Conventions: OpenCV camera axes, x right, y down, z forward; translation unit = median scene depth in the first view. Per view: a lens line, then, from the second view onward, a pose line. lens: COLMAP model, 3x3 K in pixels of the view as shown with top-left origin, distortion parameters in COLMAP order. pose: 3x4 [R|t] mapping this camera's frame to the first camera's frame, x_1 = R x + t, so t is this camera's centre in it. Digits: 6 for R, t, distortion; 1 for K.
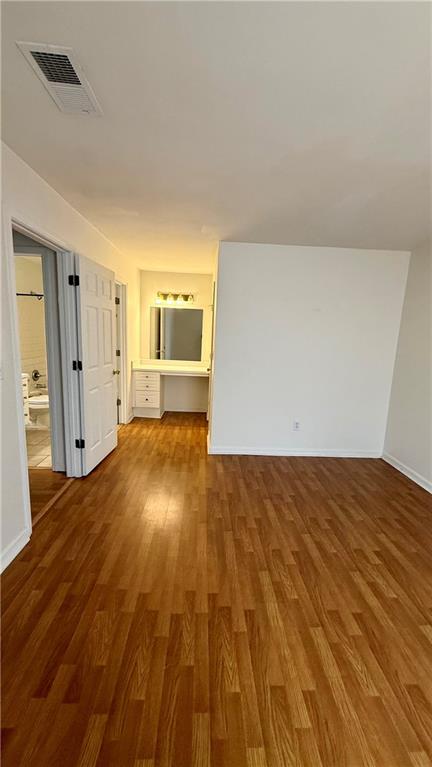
lens RADIAL K [[303.7, 0, 215.2], [0, 303.7, 377.0], [0, 0, 1]] dist [-0.003159, -0.000266]
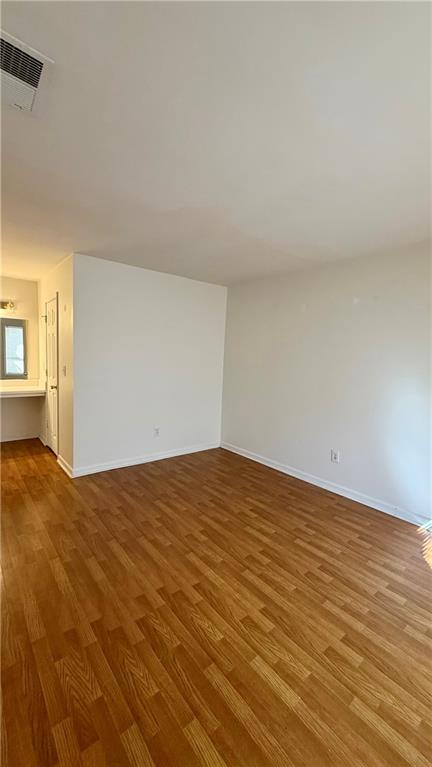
lens RADIAL K [[303.7, 0, 210.1], [0, 303.7, 380.7], [0, 0, 1]] dist [-0.003159, -0.000266]
pose [[0.803030, -0.060677, 0.592842, -0.317540], [0.078595, 0.996897, -0.004429, -0.007299], [-0.590734, 0.050151, 0.805307, -0.014692]]
